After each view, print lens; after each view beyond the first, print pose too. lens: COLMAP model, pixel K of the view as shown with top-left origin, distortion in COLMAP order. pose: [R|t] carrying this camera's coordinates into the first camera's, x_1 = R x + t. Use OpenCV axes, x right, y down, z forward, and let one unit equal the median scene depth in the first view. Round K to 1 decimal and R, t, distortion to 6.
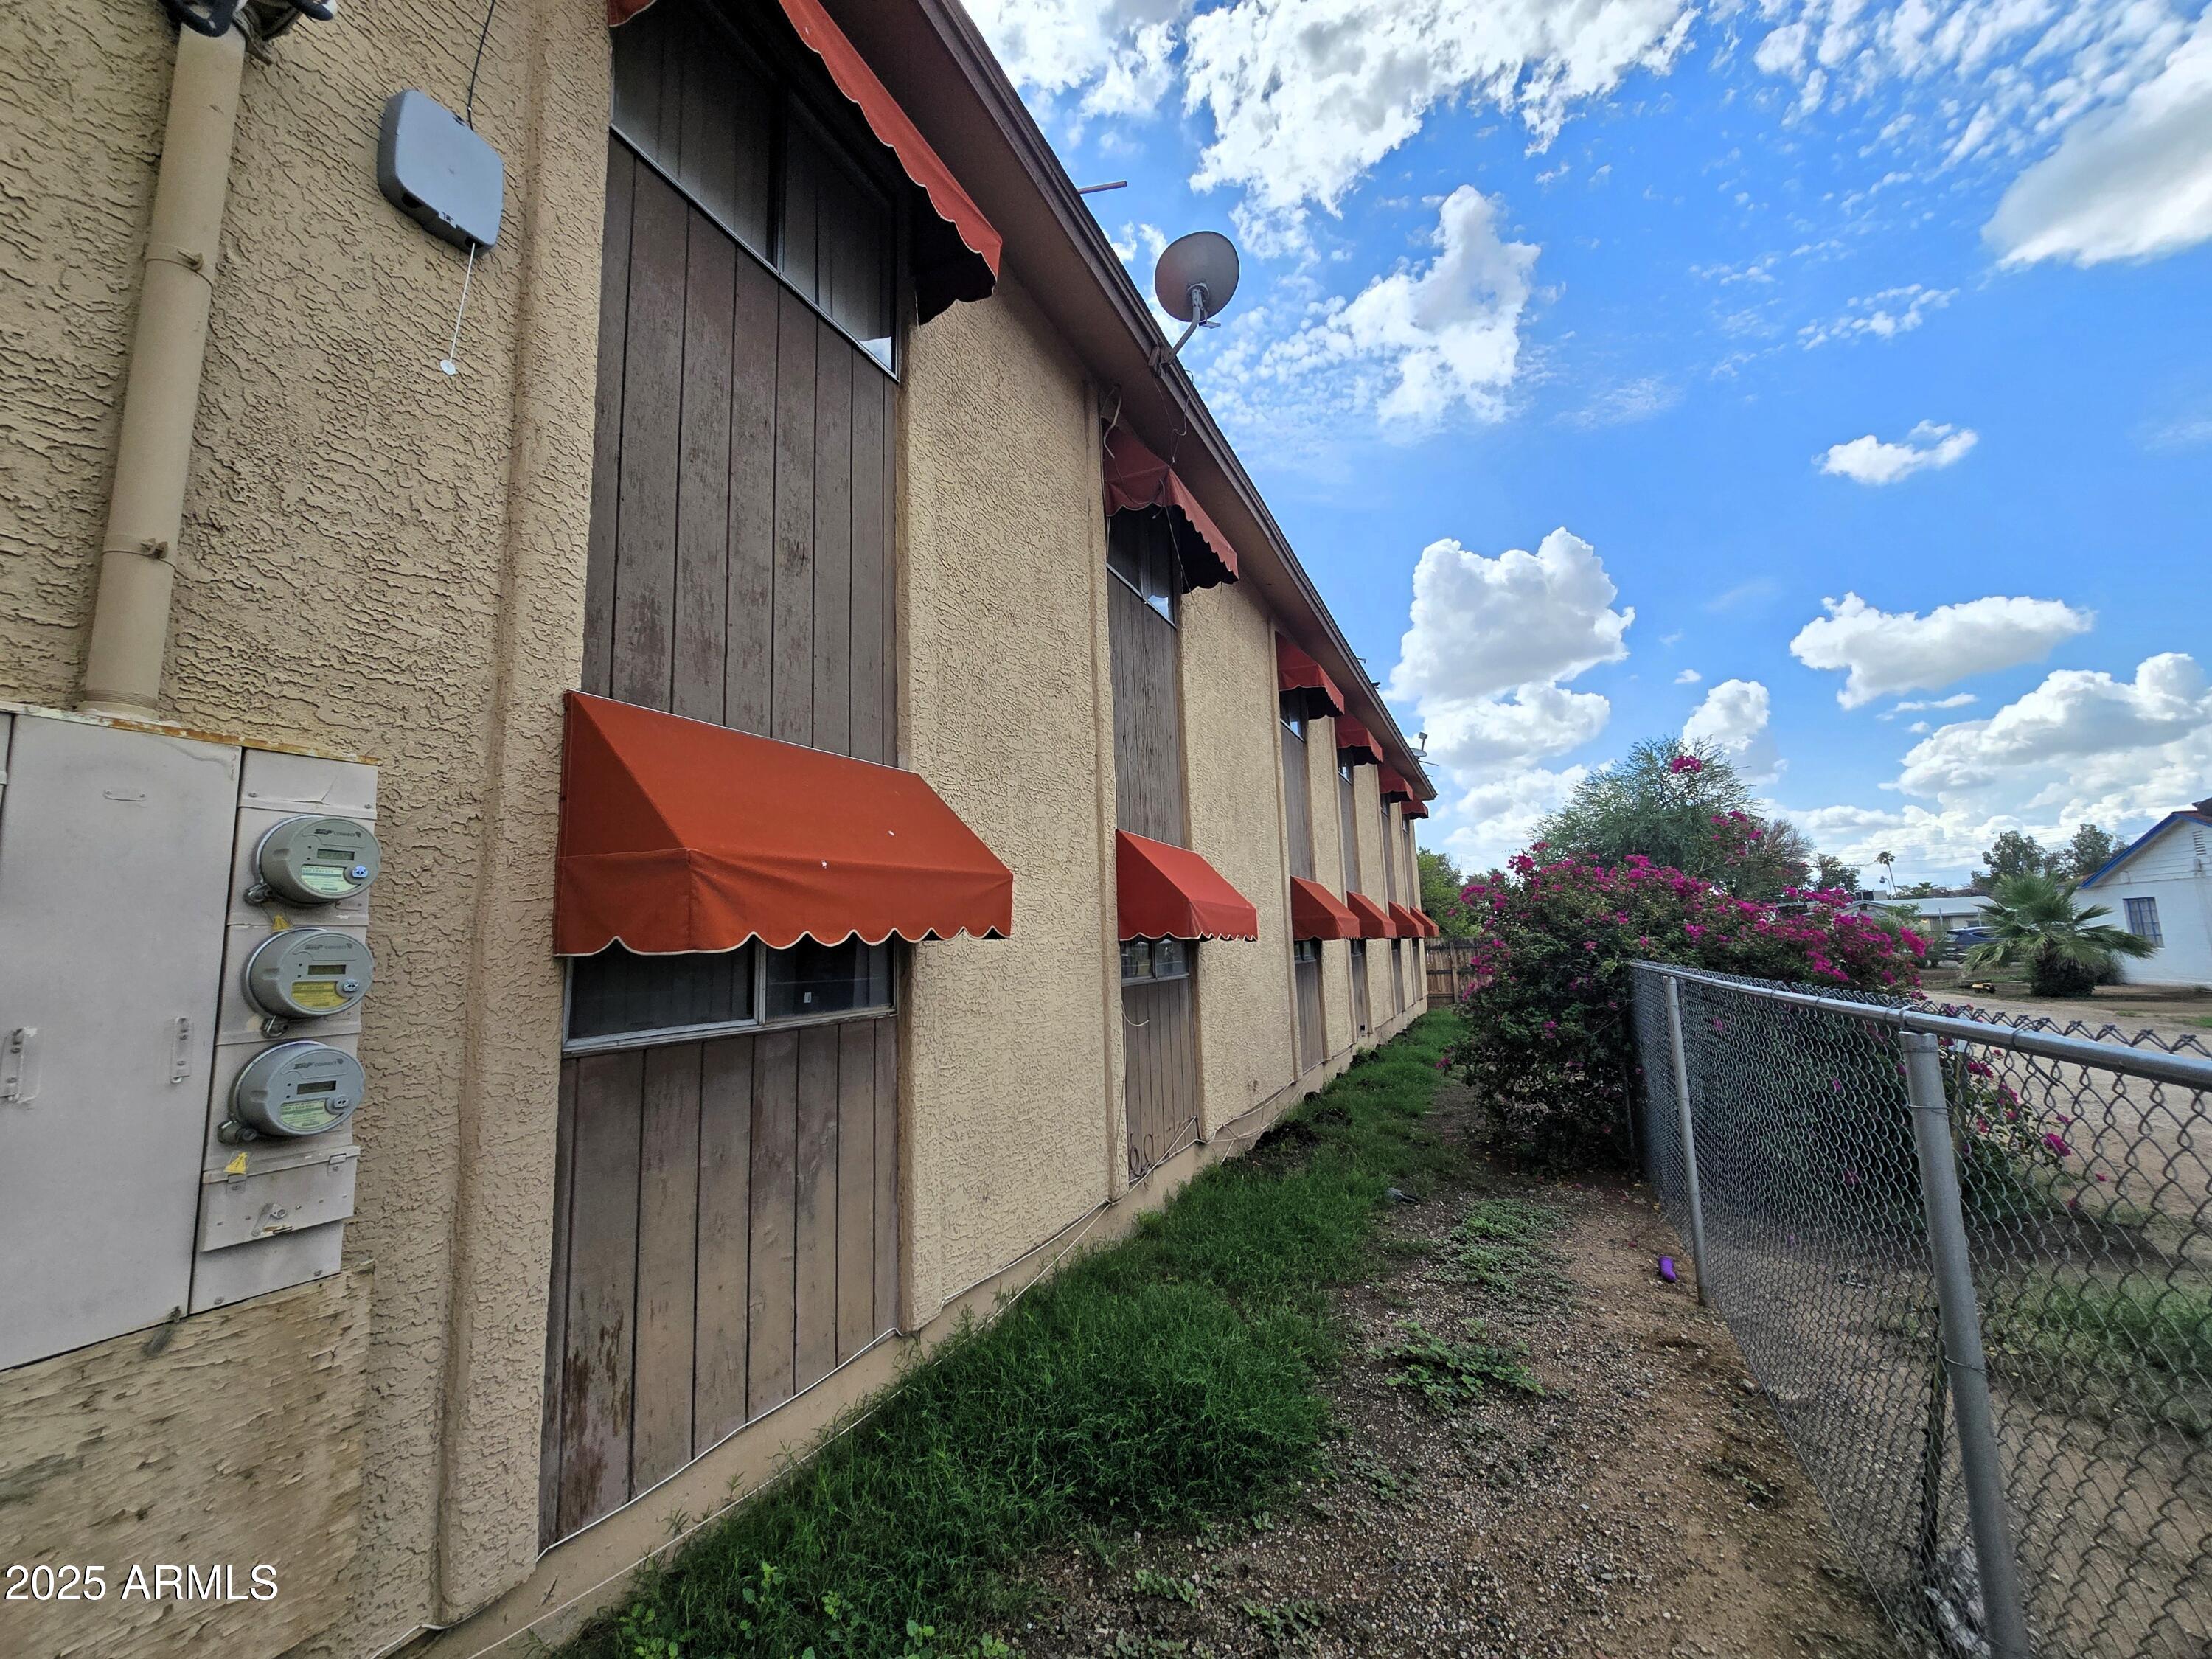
lens RADIAL K [[903.9, 0, 1101.8], [0, 903.9, 834.8], [0, 0, 1]] dist [0.004764, -0.001654]
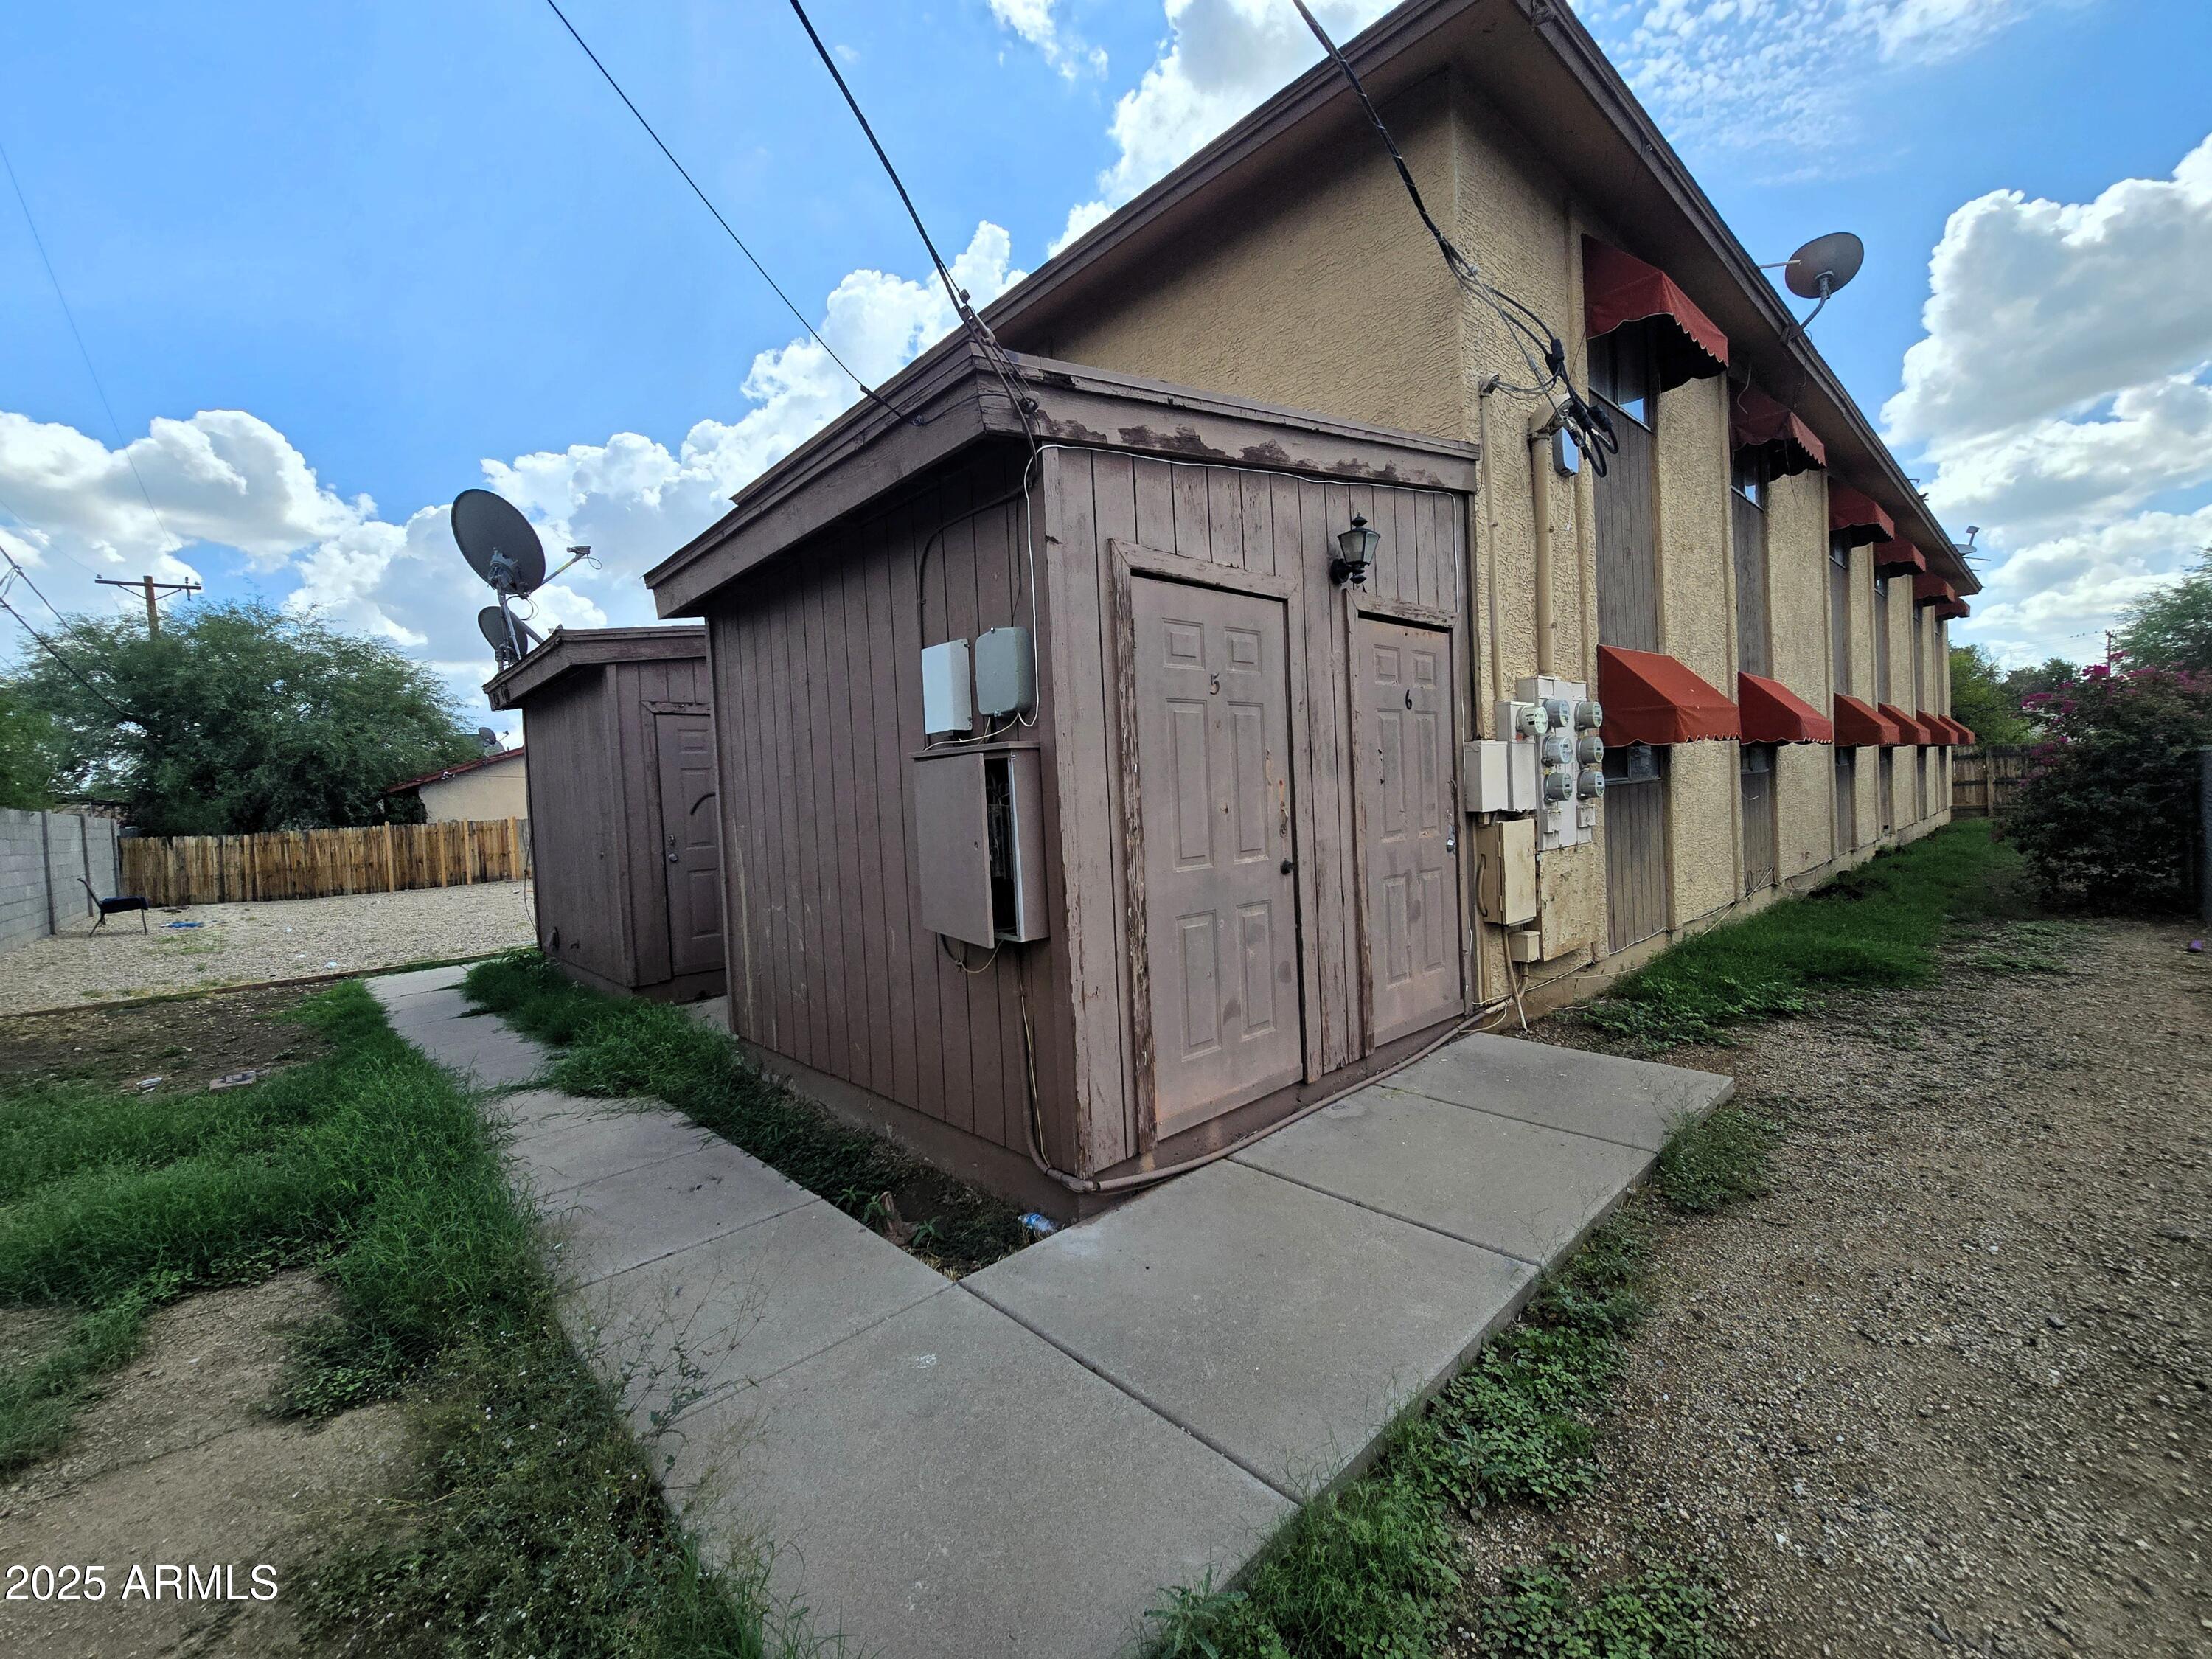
lens RADIAL K [[903.9, 0, 1113.7], [0, 903.9, 820.7], [0, 0, 1]] dist [0.004764, -0.001654]
pose [[0.924497, -0.002629, -0.381179, -0.264898], [0.067597, 0.985259, 0.157150, -0.048721], [0.375147, -0.171051, 0.911047, -0.582026]]
